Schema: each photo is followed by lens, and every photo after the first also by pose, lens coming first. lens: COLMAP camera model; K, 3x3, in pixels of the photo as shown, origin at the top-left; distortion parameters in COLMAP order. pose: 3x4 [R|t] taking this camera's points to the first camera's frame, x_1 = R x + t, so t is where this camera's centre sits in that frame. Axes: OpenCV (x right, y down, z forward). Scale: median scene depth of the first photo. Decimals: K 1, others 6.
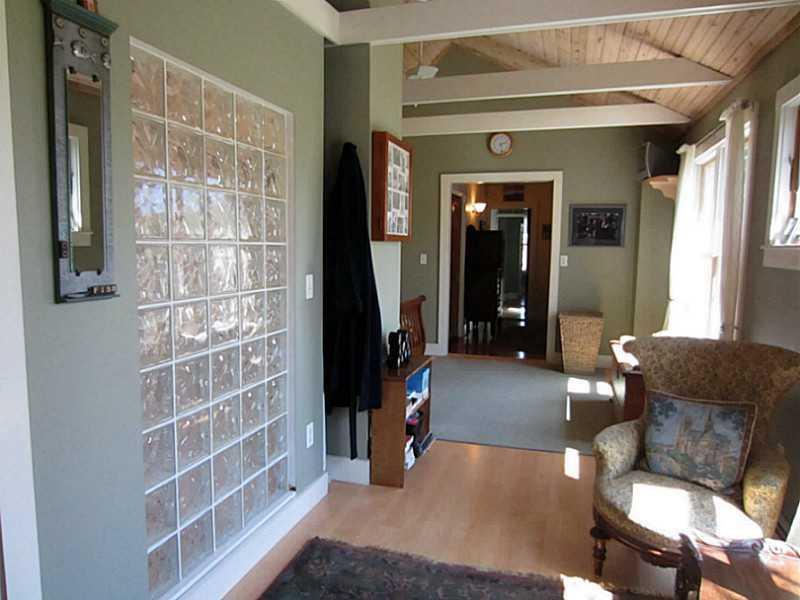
lens RADIAL K [[562.7, 0, 391.6], [0, 562.7, 301.9], [0, 0, 1]] dist [-0.042758, 0.024599]
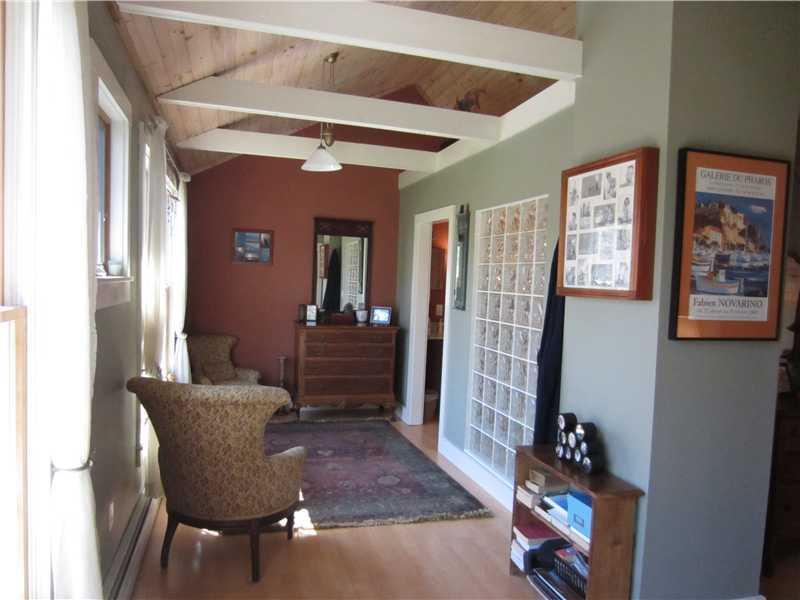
lens RADIAL K [[562.7, 0, 391.6], [0, 562.7, 301.9], [0, 0, 1]] dist [-0.042758, 0.024599]
pose [[-0.840257, -0.022284, -0.541730, 0.757165], [-0.107599, 0.986136, 0.126329, -0.203624], [0.531404, 0.164438, -0.831005, 1.793507]]
